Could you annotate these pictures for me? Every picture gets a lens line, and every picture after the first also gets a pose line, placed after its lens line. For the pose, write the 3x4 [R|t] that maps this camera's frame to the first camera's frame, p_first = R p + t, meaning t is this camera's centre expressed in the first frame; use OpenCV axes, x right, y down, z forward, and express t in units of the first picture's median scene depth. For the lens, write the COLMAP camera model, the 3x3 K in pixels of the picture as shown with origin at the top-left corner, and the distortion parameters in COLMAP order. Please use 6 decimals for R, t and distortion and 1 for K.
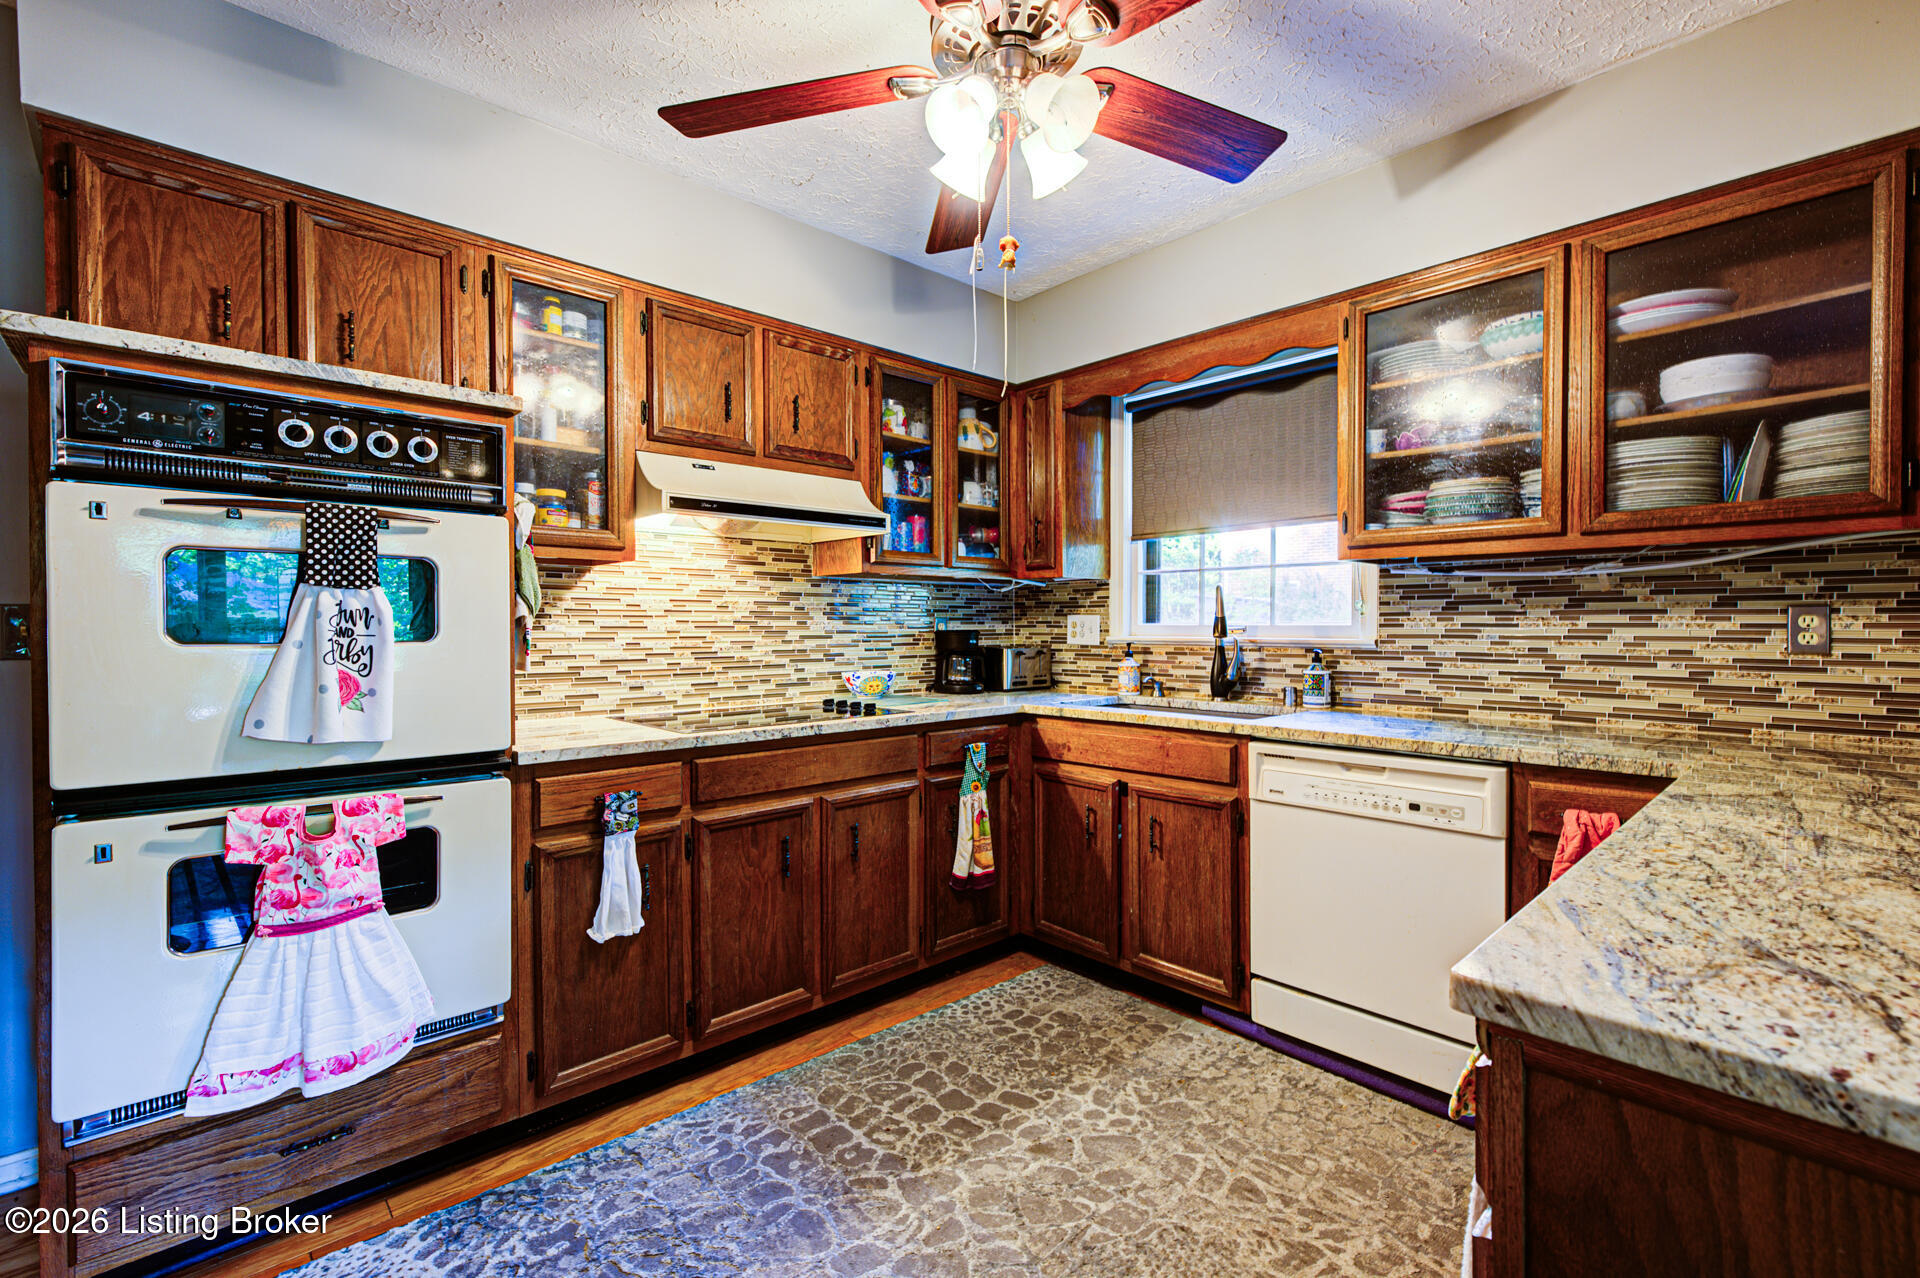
lens RADIAL K [[836.8, 0, 955.3], [0, 836.8, 638.4], [0, 0, 1]] dist [-0.003512, 0.002359]
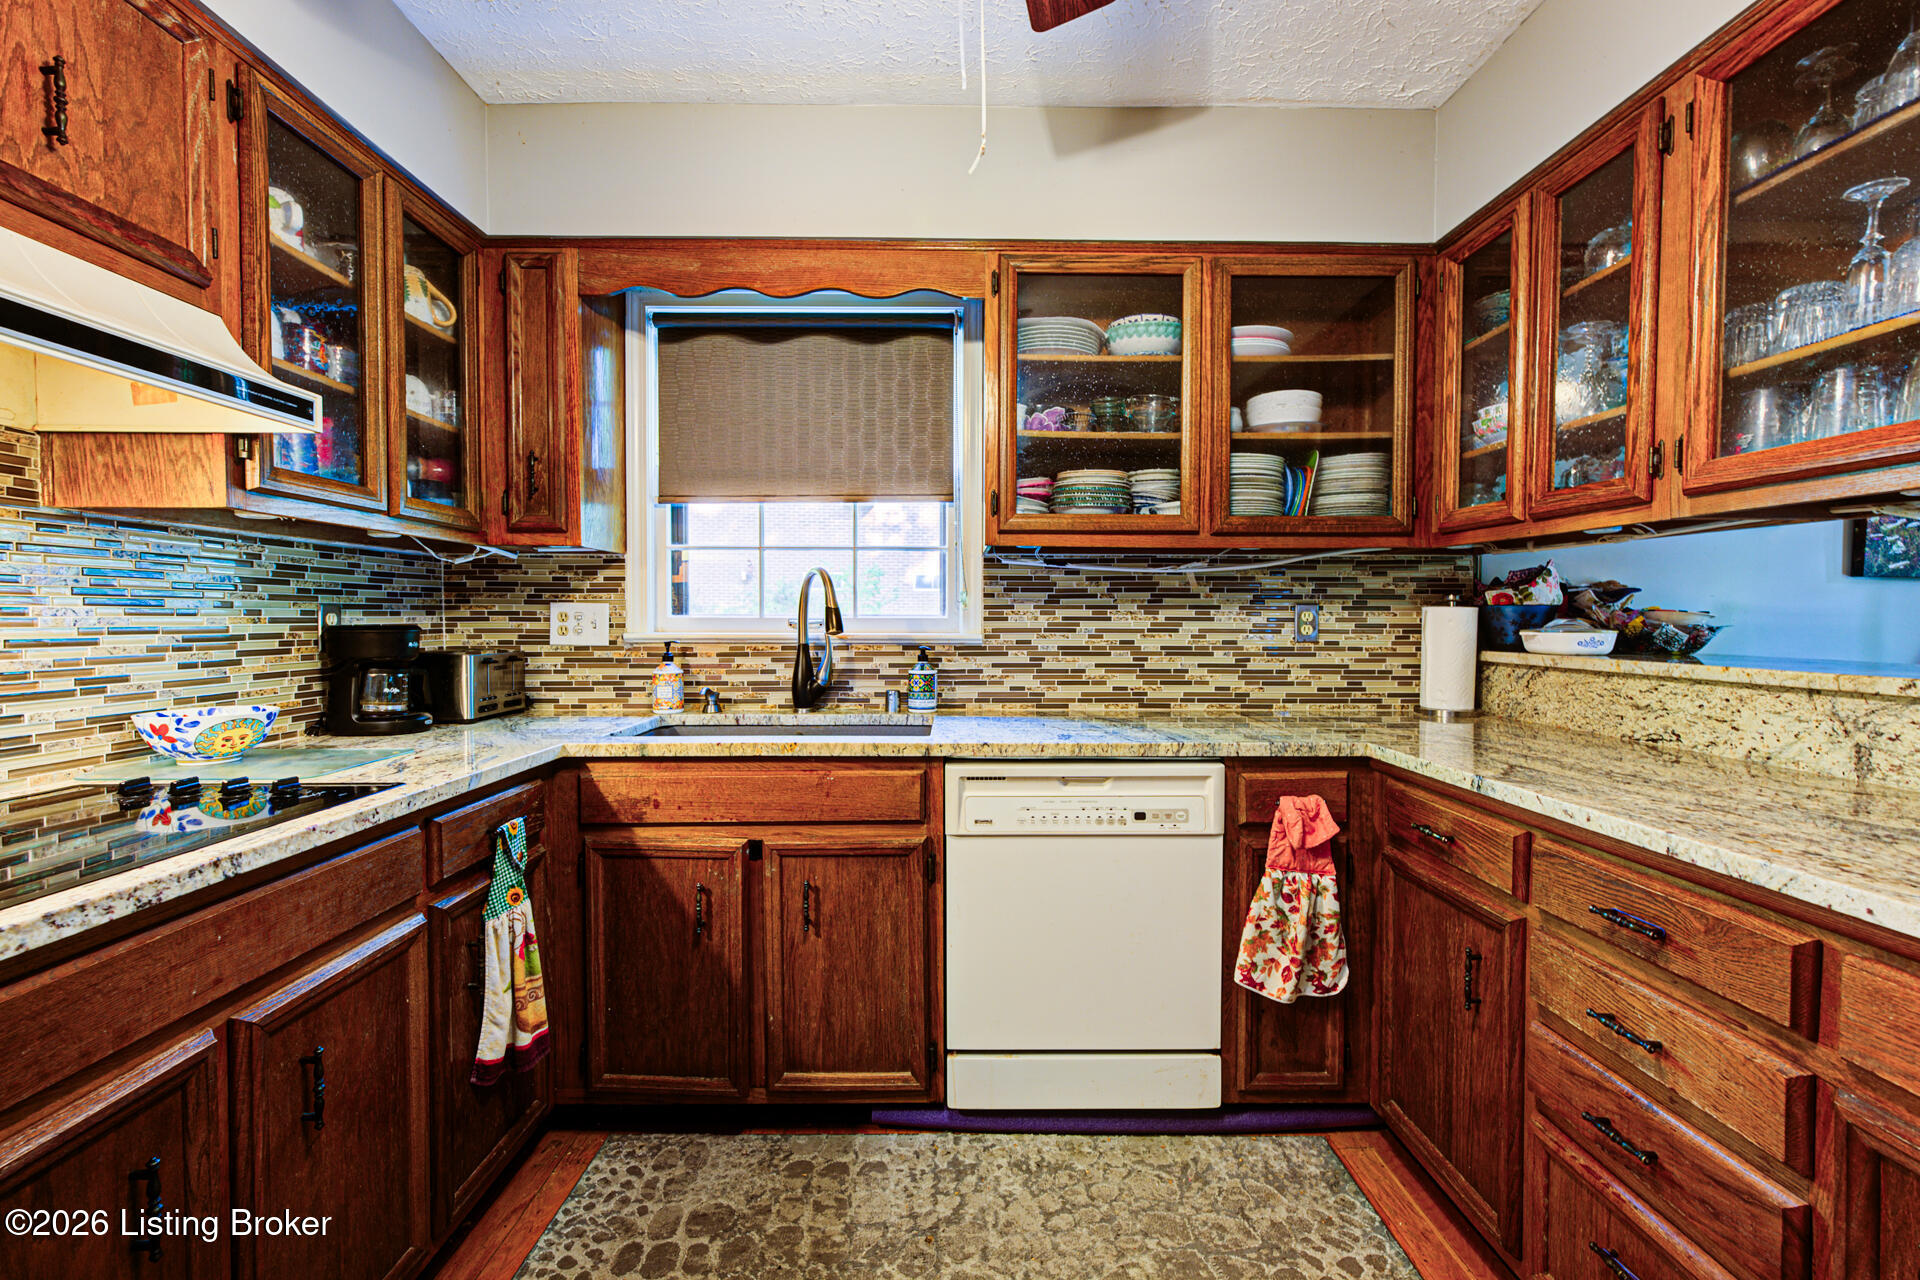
lens RADIAL K [[836.8, 0, 960.0], [0, 836.8, 638.4], [0, 0, 1]] dist [-0.003512, 0.002359]
pose [[0.673397, -0.016263, 0.739102, -0.201214], [0.008854, 0.999864, 0.013935, -0.007026], [-0.739228, -0.002840, 0.673449, 0.397241]]
